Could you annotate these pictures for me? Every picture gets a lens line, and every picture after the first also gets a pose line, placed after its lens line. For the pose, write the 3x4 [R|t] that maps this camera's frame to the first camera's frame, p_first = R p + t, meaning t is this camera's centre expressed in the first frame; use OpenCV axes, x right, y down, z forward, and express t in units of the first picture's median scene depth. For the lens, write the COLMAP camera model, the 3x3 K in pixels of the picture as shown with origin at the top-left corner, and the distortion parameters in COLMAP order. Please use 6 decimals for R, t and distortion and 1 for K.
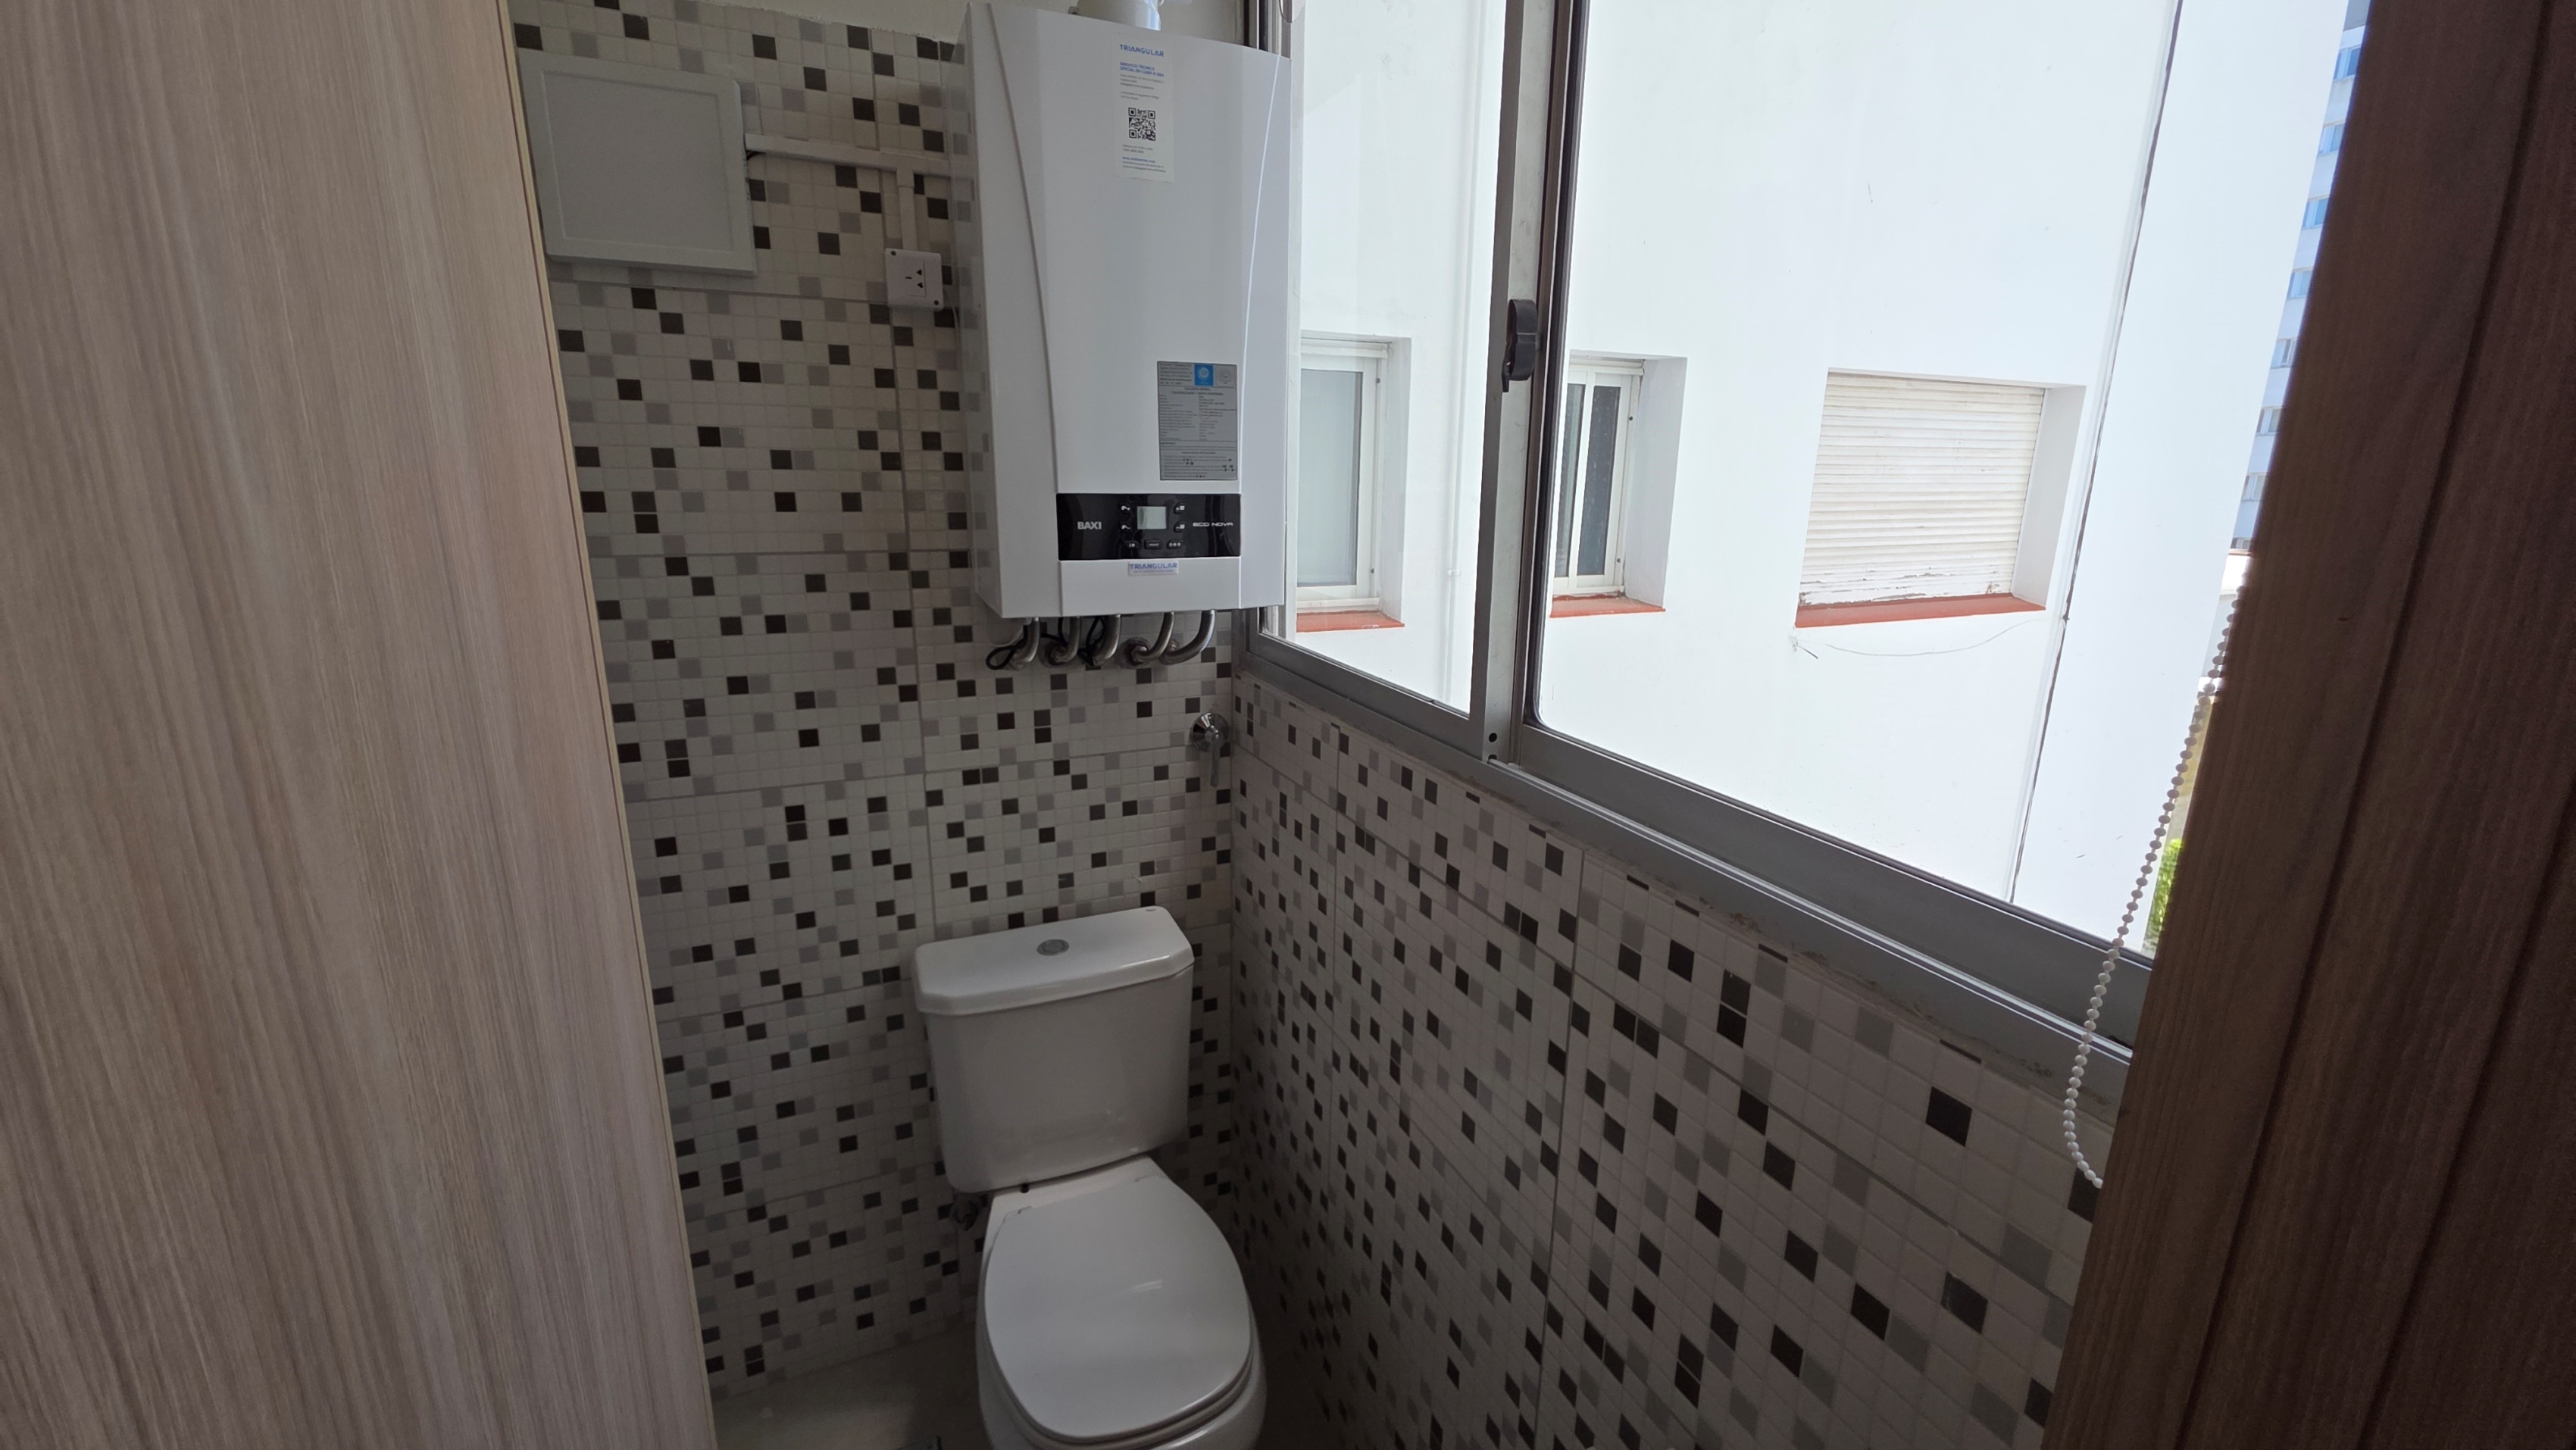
lens RADIAL K [[1028.0, 0, 1288.4], [0, 1028.0, 722.0], [0, 0, 1]] dist [0.008622, -0.005094]
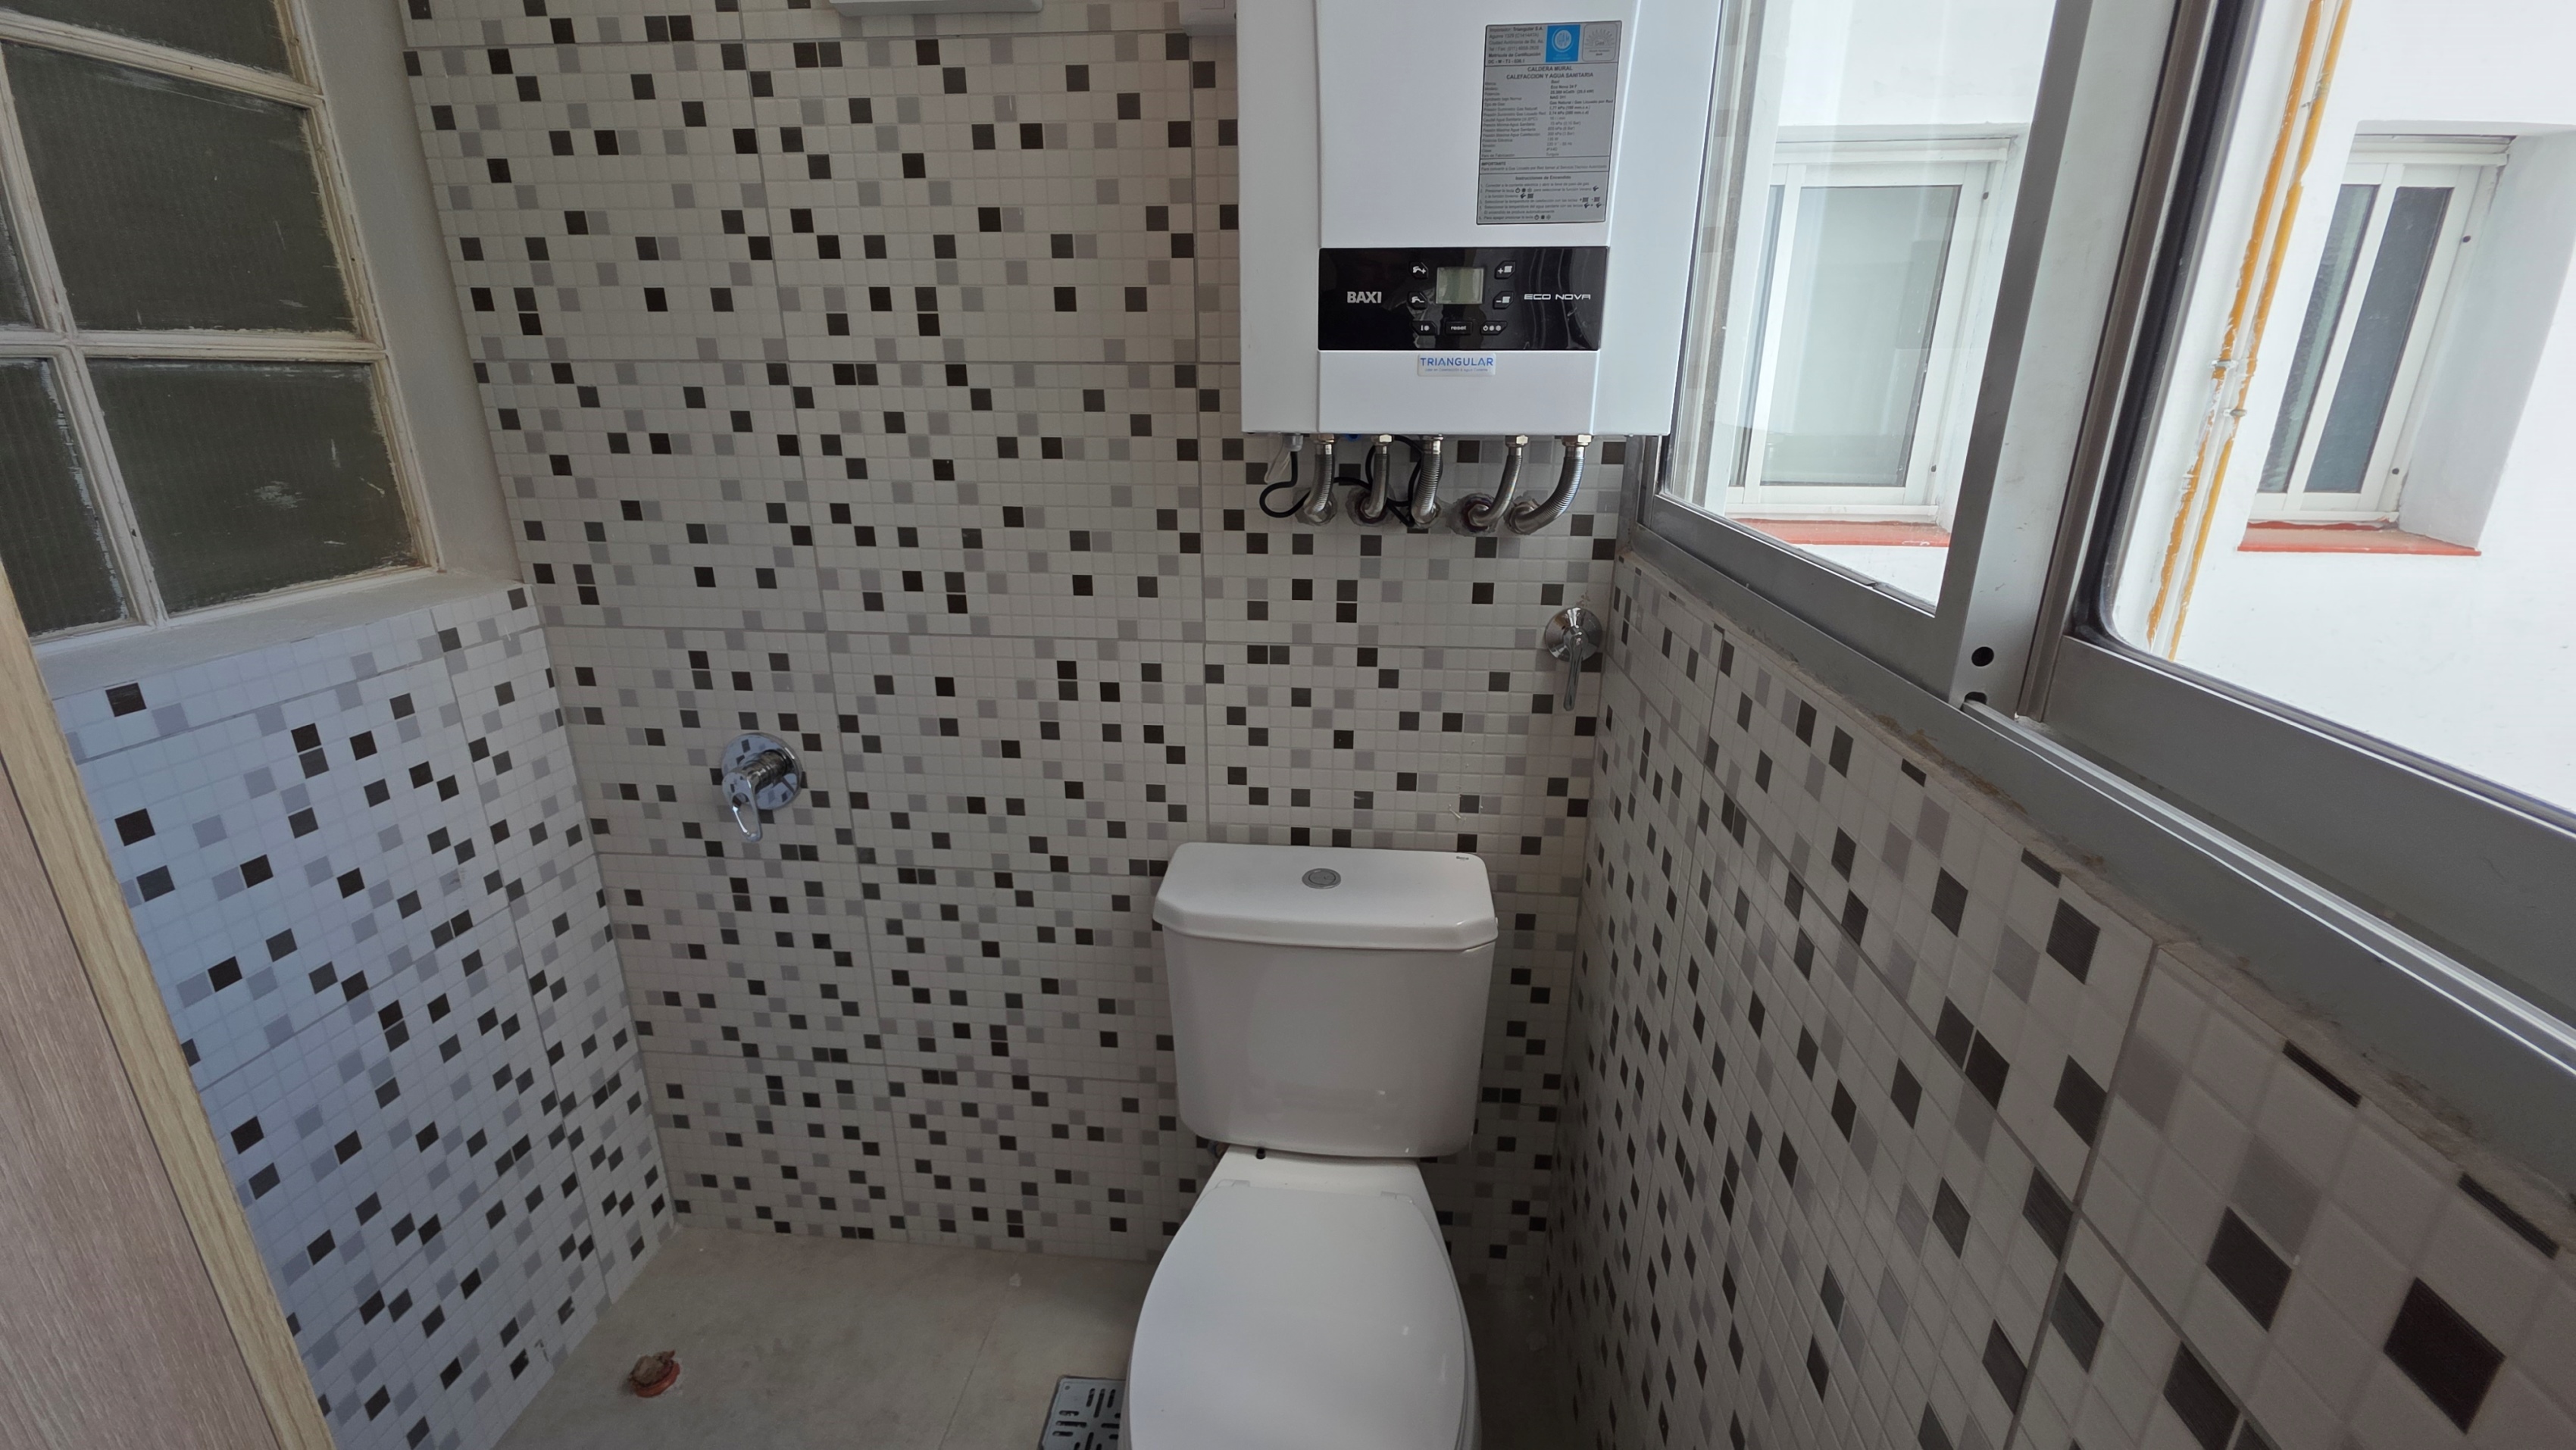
lens RADIAL K [[1028.0, 0, 1283.3], [0, 1028.0, 714.8], [0, 0, 1]] dist [0.008622, -0.005094]
pose [[0.874796, 0.140985, -0.463525, 0.102273], [-0.110059, 0.989540, 0.093265, 0.024059], [0.471825, -0.030573, 0.881162, 0.307045]]
